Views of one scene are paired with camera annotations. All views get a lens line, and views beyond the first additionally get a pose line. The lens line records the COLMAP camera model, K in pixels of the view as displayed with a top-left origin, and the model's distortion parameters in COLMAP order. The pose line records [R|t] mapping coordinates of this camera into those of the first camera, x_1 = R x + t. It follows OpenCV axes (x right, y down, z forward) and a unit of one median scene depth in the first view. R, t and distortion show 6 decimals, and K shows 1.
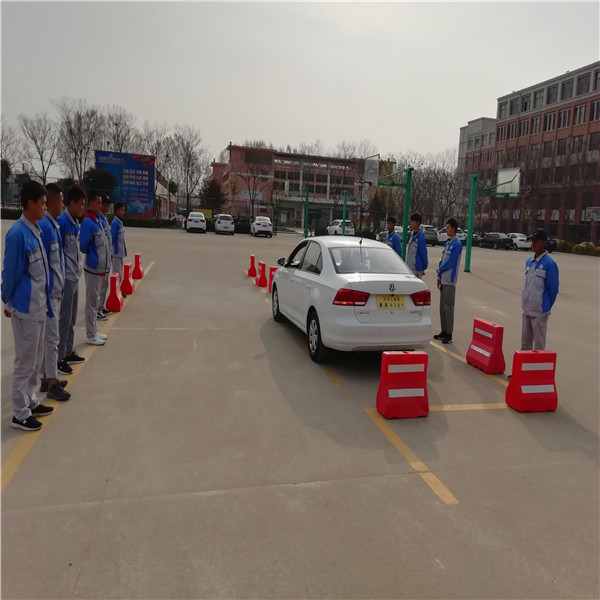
lens RADIAL K [[450.1, 0, 308.8], [0, 450.1, 299.0], [0, 0, 1]] dist [0.010220, 0.003314]
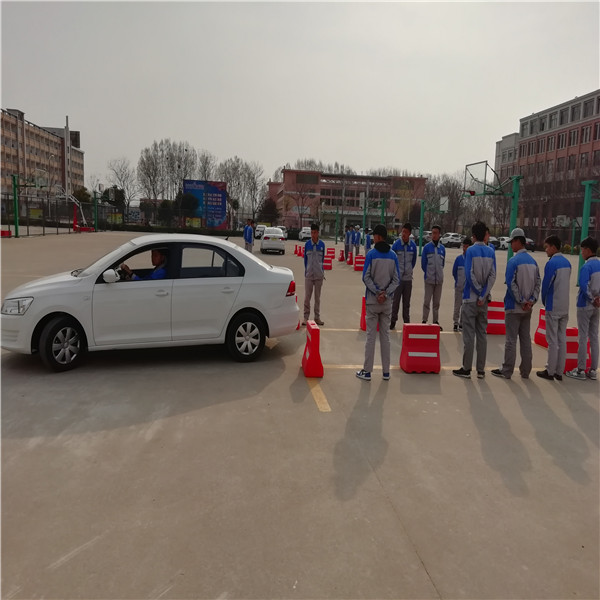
lens RADIAL K [[450.1, 0, 308.8], [0, 450.1, 299.0], [0, 0, 1]] dist [0.010220, 0.003314]
pose [[0.993564, 0.002159, -0.113252, 0.029887], [-0.004992, 0.999682, -0.024736, 0.036441], [0.113163, 0.025142, 0.993258, -0.185876]]
